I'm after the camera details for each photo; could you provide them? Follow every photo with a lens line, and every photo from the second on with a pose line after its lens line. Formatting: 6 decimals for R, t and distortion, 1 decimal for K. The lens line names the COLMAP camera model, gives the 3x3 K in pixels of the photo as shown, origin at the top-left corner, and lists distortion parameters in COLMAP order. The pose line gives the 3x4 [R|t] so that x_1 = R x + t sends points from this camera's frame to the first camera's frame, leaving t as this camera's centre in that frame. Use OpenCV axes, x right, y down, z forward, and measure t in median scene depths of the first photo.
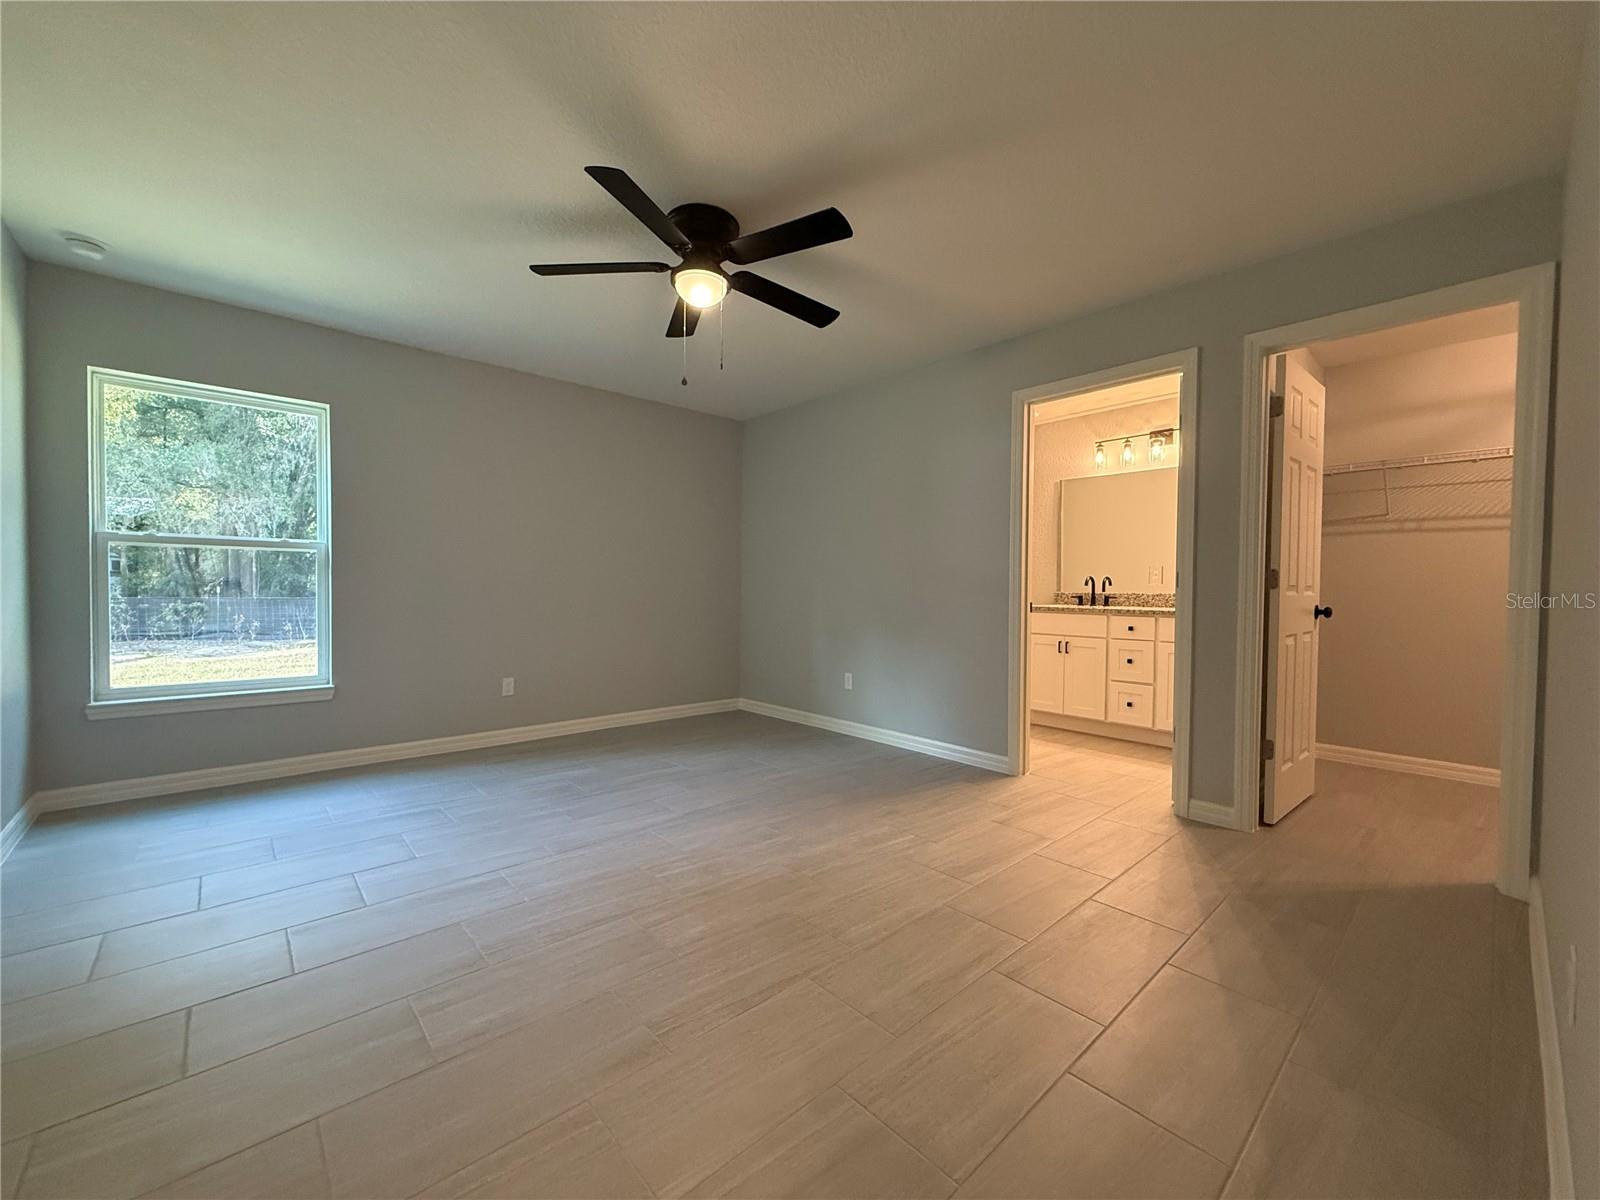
lens RADIAL K [[638.9, 0, 800.0], [0, 638.9, 600.0], [0, 0, 1]] dist [-0.000392, -0.000003]
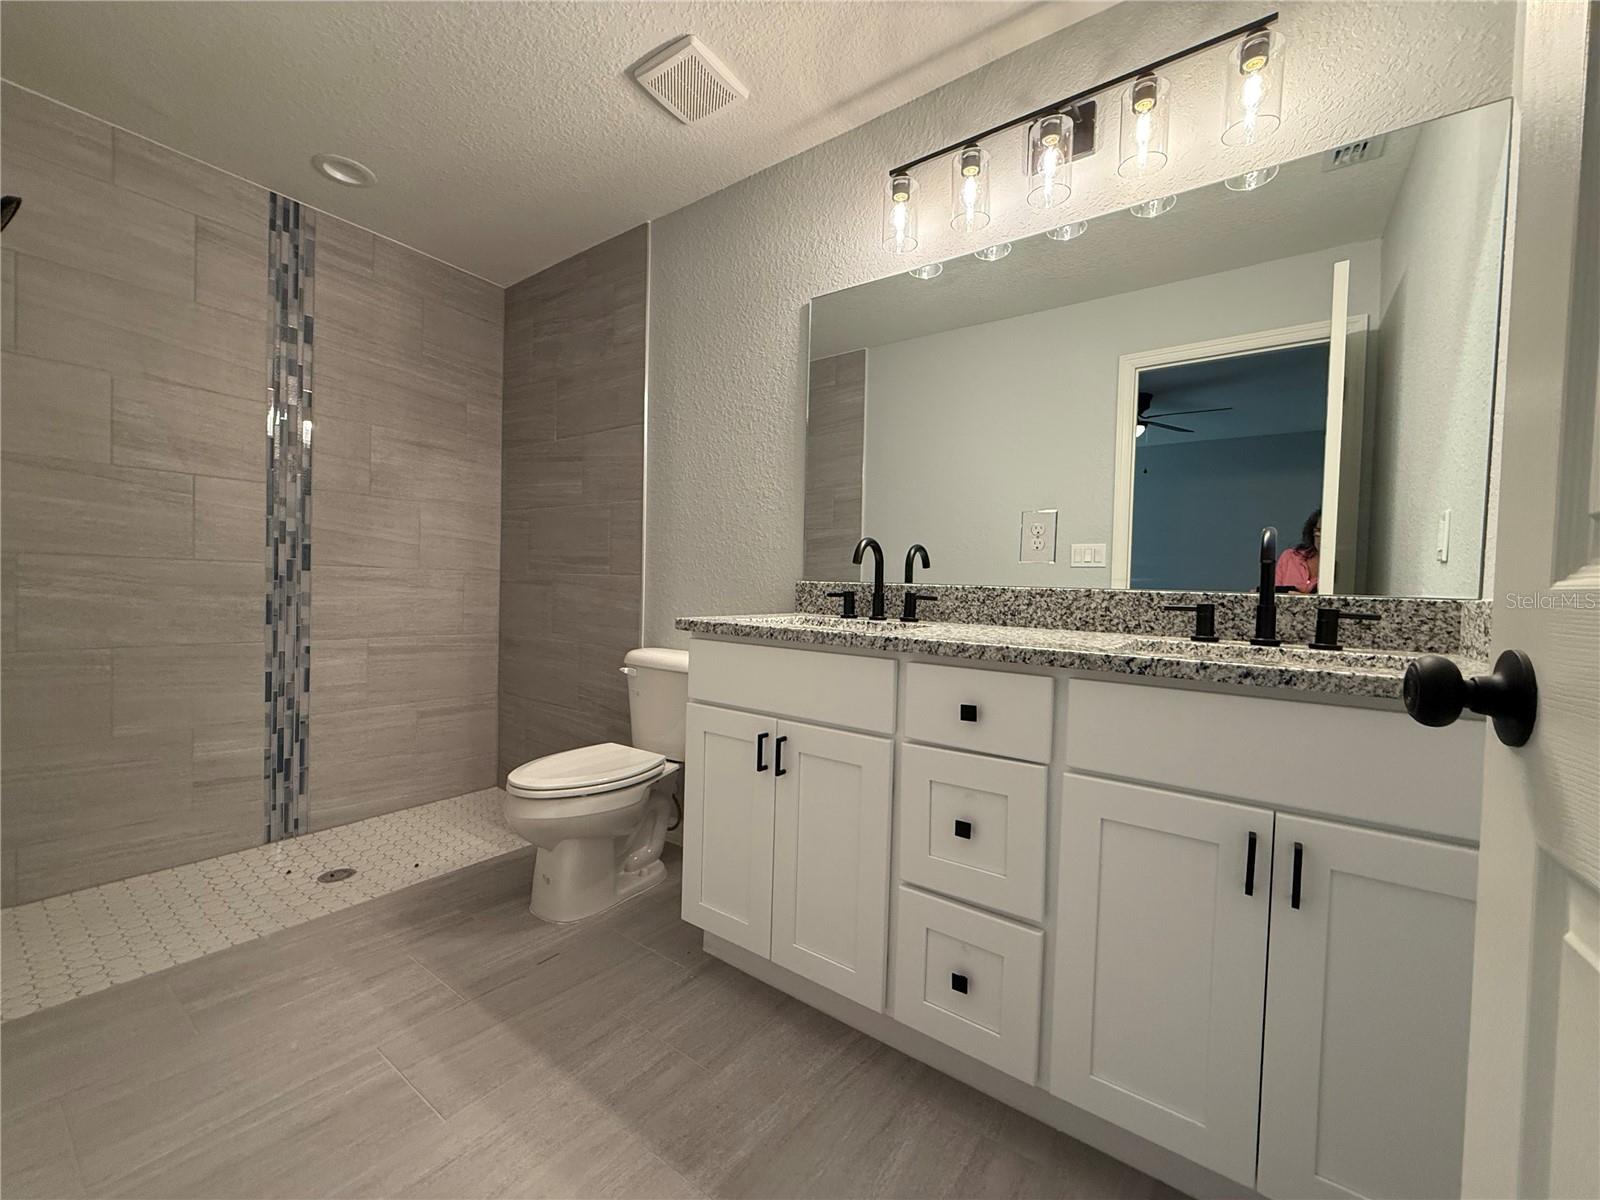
lens RADIAL K [[638.9, 0, 800.0], [0, 638.9, 600.0], [0, 0, 1]] dist [-0.000392, -0.000003]
pose [[0.976980, 0.013378, 0.212913, 0.357902], [-0.015801, 0.999828, 0.009682, -0.005330], [-0.212747, -0.012823, 0.977023, 0.690403]]
